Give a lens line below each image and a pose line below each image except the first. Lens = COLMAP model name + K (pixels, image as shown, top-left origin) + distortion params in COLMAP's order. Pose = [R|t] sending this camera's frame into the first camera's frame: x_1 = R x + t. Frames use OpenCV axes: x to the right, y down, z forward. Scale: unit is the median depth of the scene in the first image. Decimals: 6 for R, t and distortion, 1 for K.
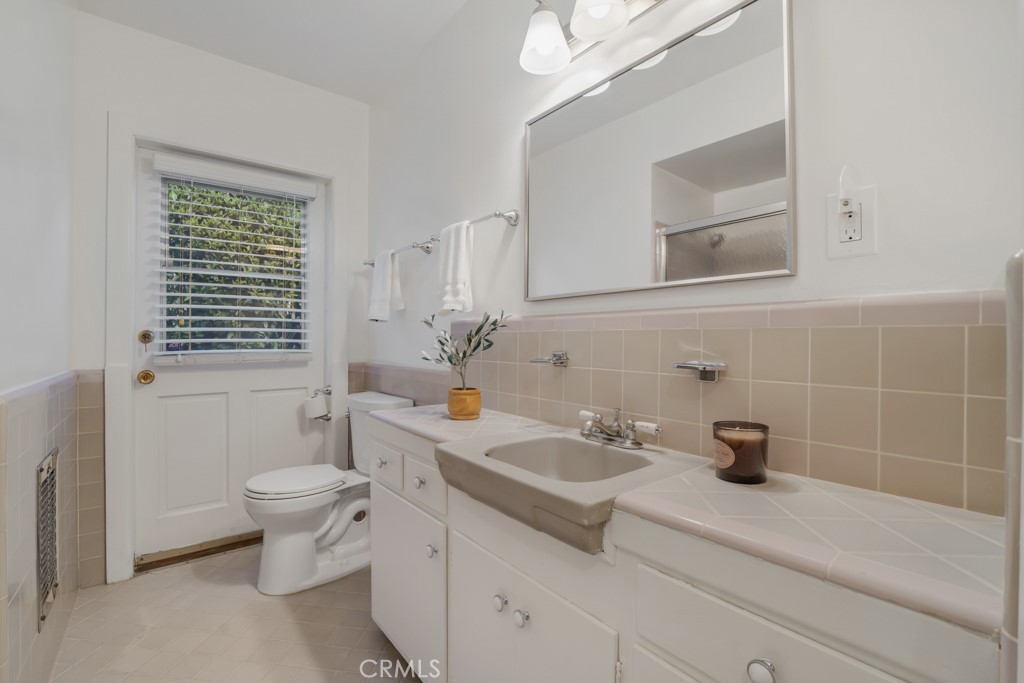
lens RADIAL K [[441.0, 0, 511.3], [0, 441.0, 337.5], [0, 0, 1]] dist [-0.040794, 0.000097]
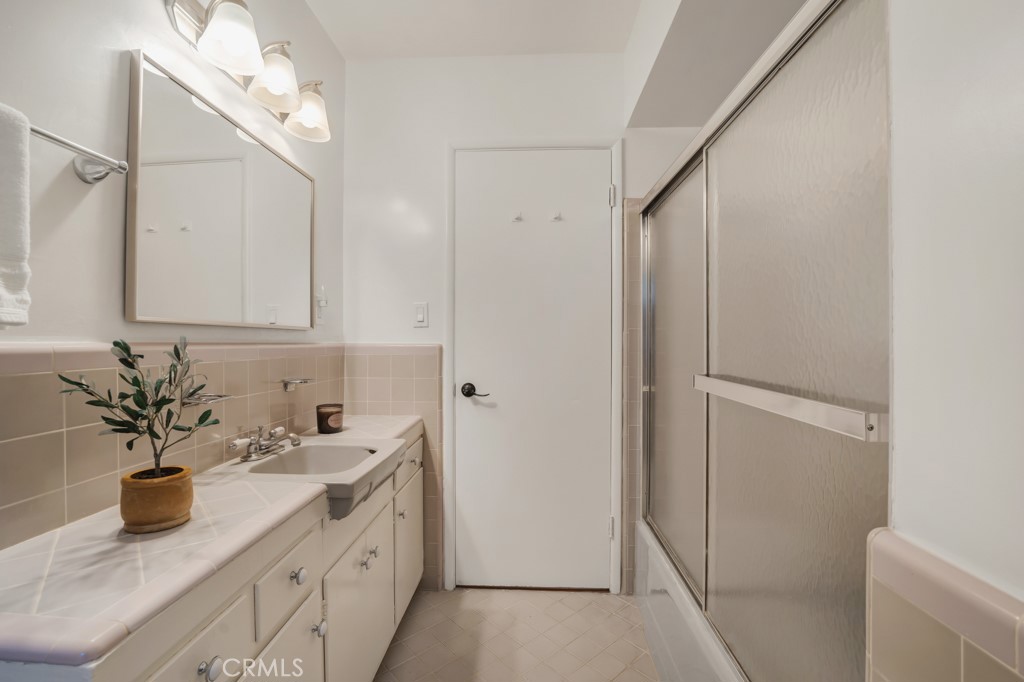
lens RADIAL K [[441.0, 0, 511.3], [0, 441.0, 337.0], [0, 0, 1]] dist [-0.040794, 0.000097]
pose [[-0.738213, 0.011793, 0.674465, -1.024703], [-0.000360, 0.999840, -0.017876, -0.057758], [-0.674568, -0.013439, -0.738090, 1.374738]]
